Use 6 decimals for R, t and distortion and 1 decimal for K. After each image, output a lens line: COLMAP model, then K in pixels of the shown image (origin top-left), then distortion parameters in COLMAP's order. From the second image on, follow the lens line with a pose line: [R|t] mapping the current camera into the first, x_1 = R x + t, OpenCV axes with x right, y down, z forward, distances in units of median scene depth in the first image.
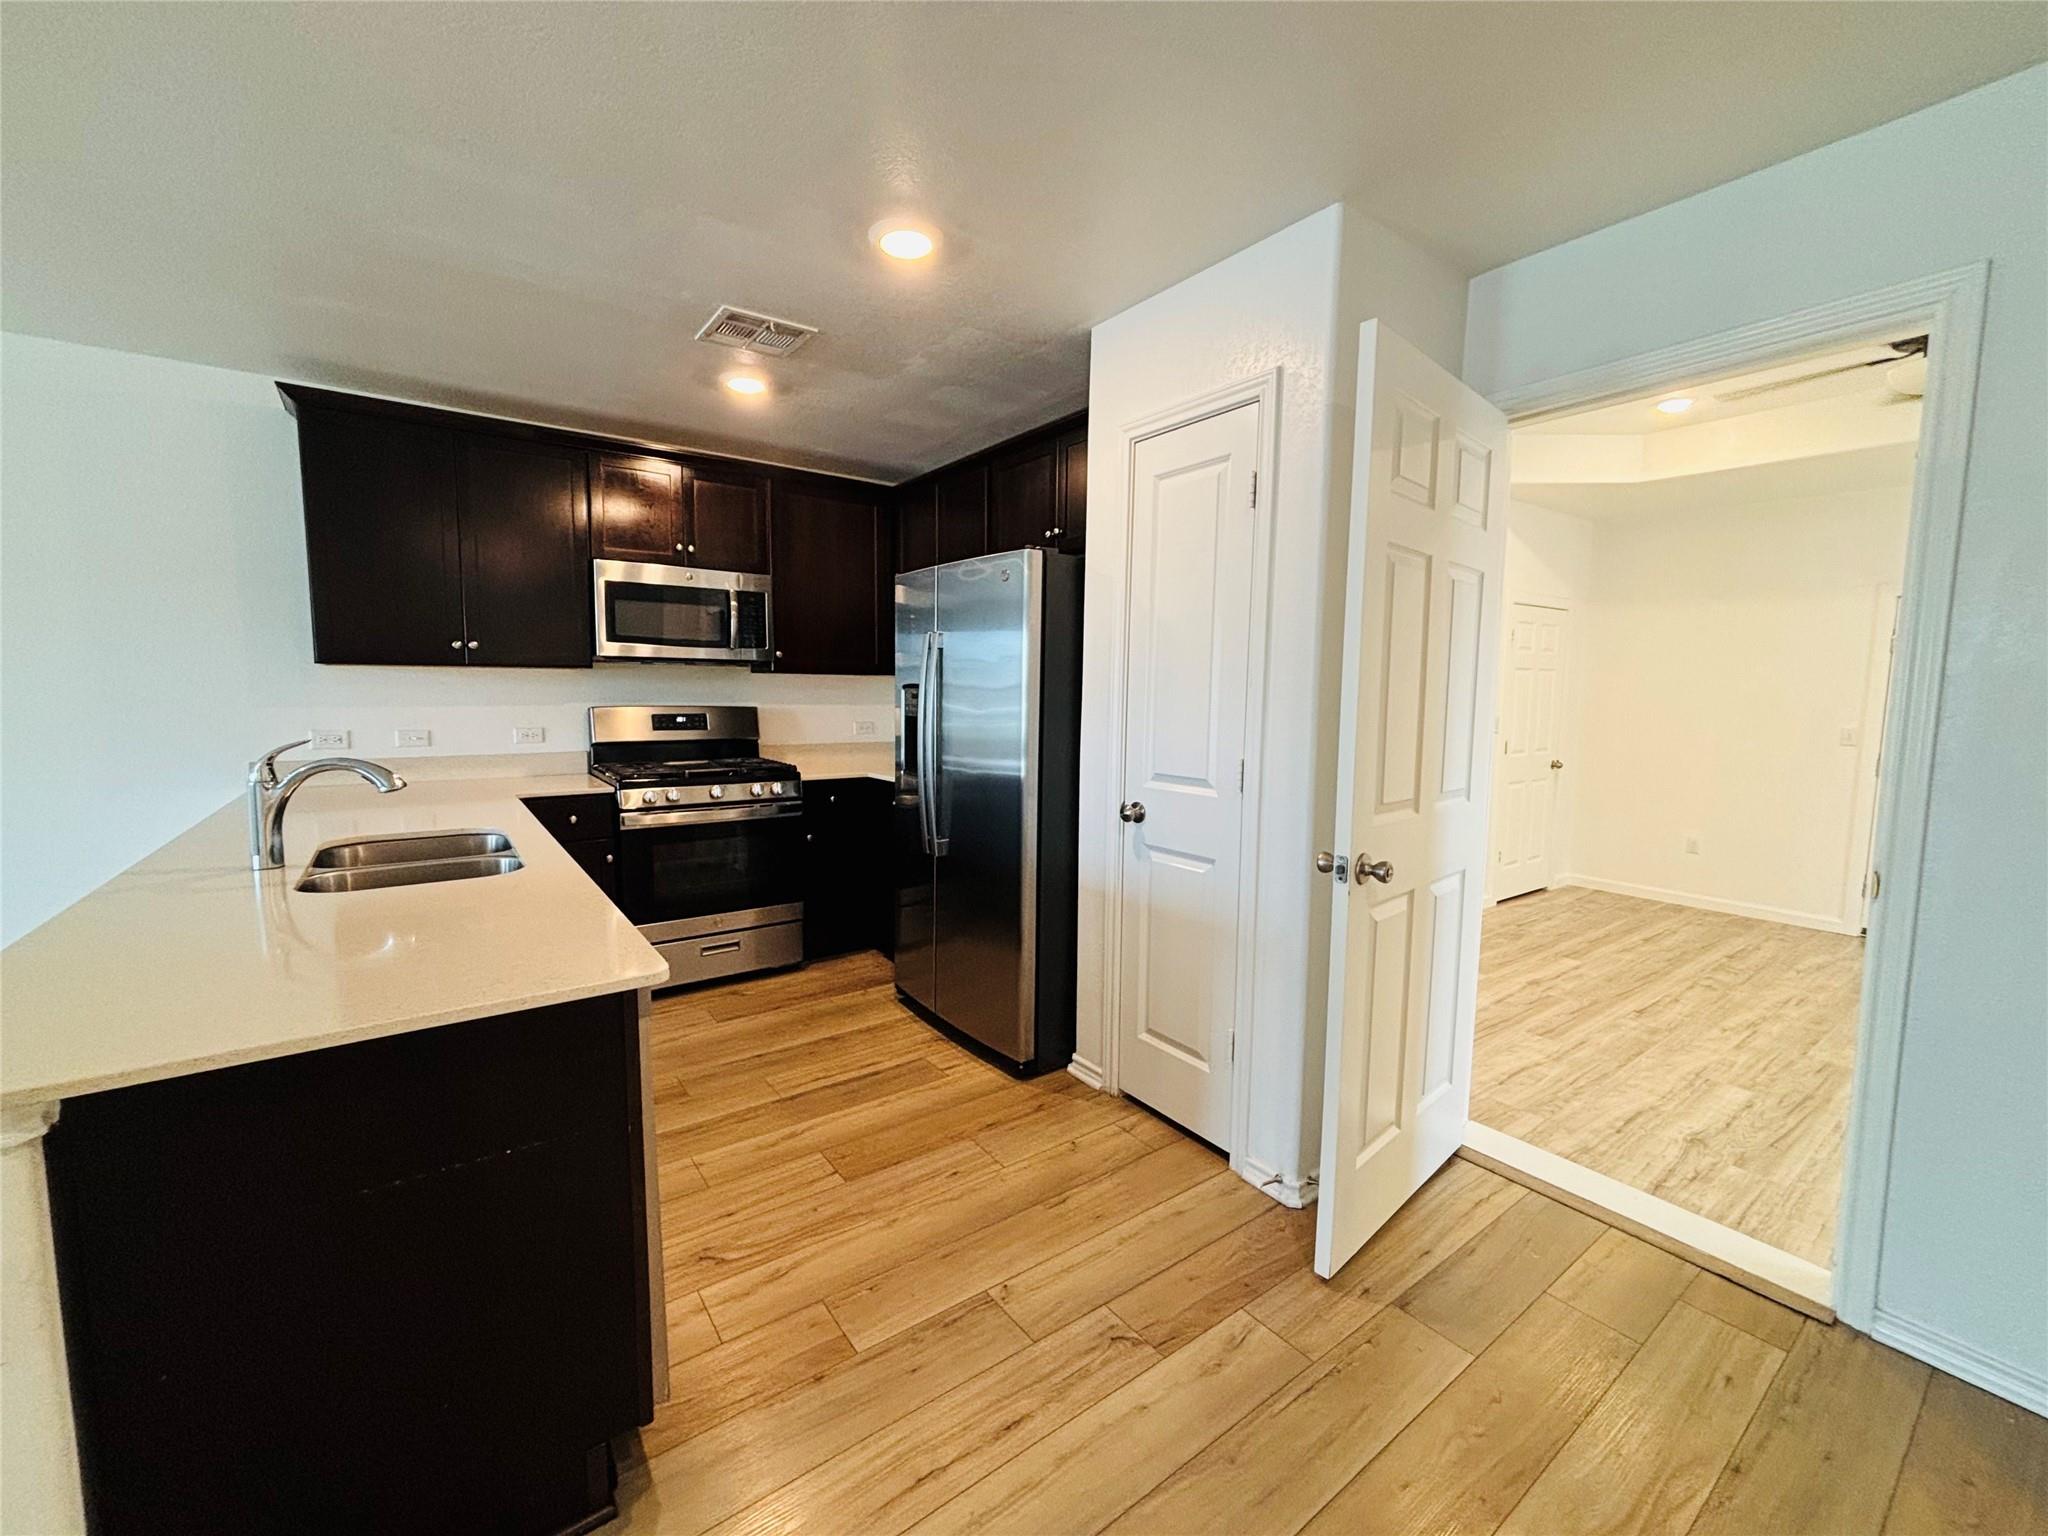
lens RADIAL K [[826.8, 0, 1024.0], [0, 826.8, 768.0], [0, 0, 1]] dist [0.000190, -0.000255]
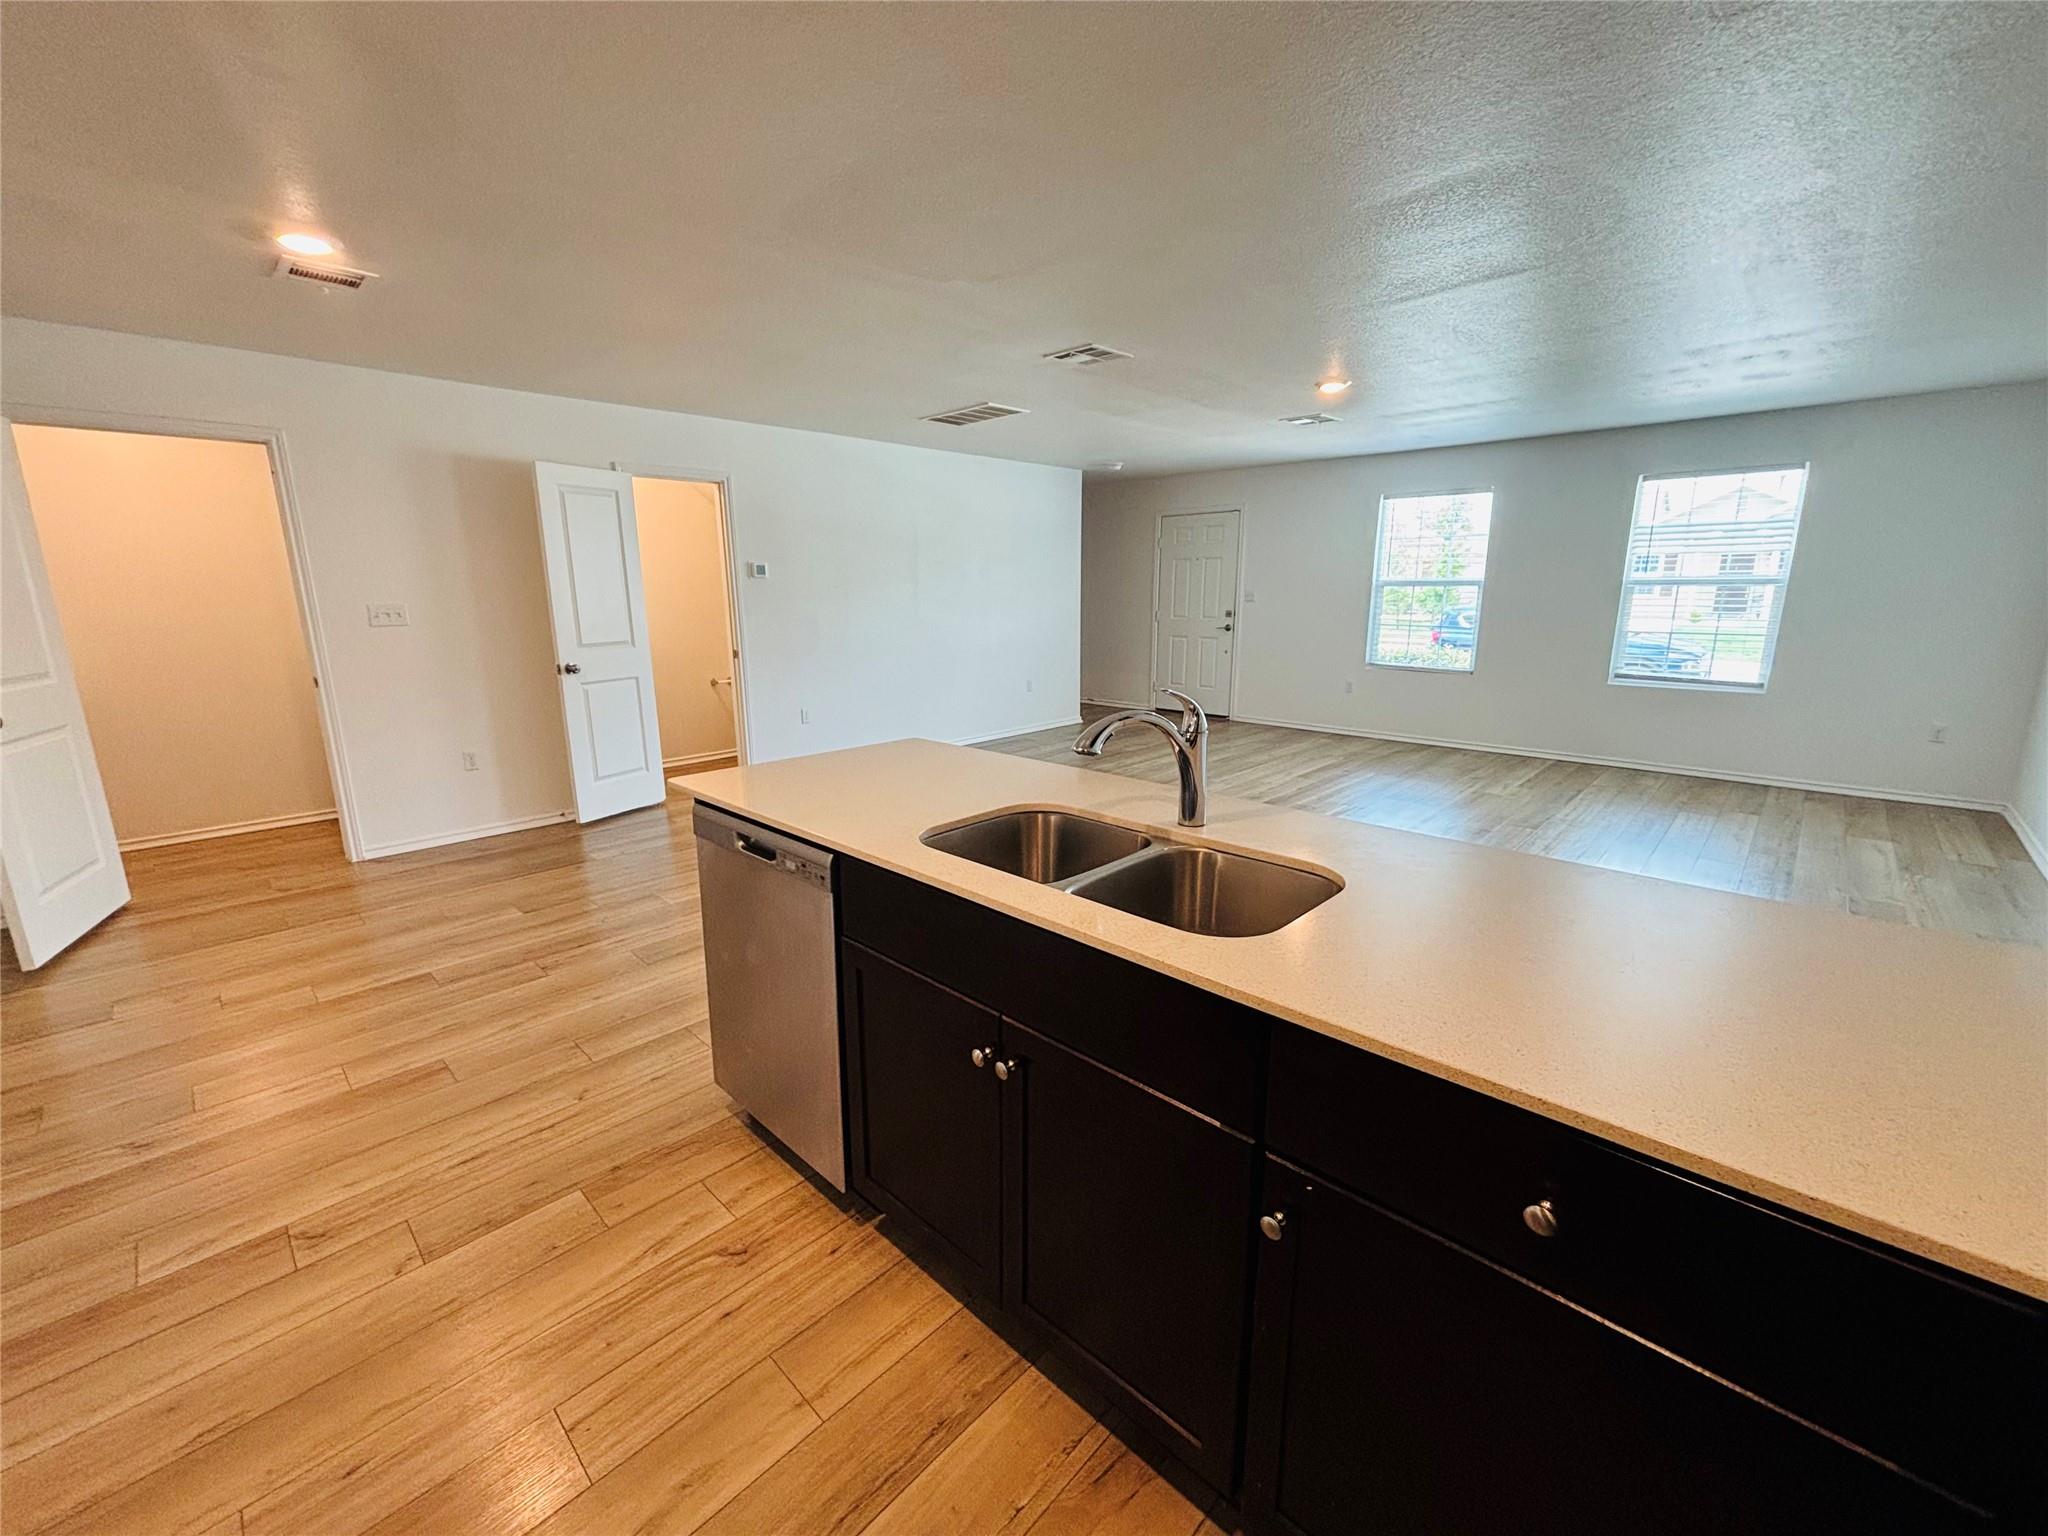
lens RADIAL K [[826.8, 0, 1024.0], [0, 826.8, 768.0], [0, 0, 1]] dist [0.000190, -0.000255]
pose [[-0.985973, 0.033831, -0.163438, -0.509608], [-0.017252, 0.953336, 0.301418, -0.181309], [0.166009, 0.300010, -0.939380, 1.584486]]
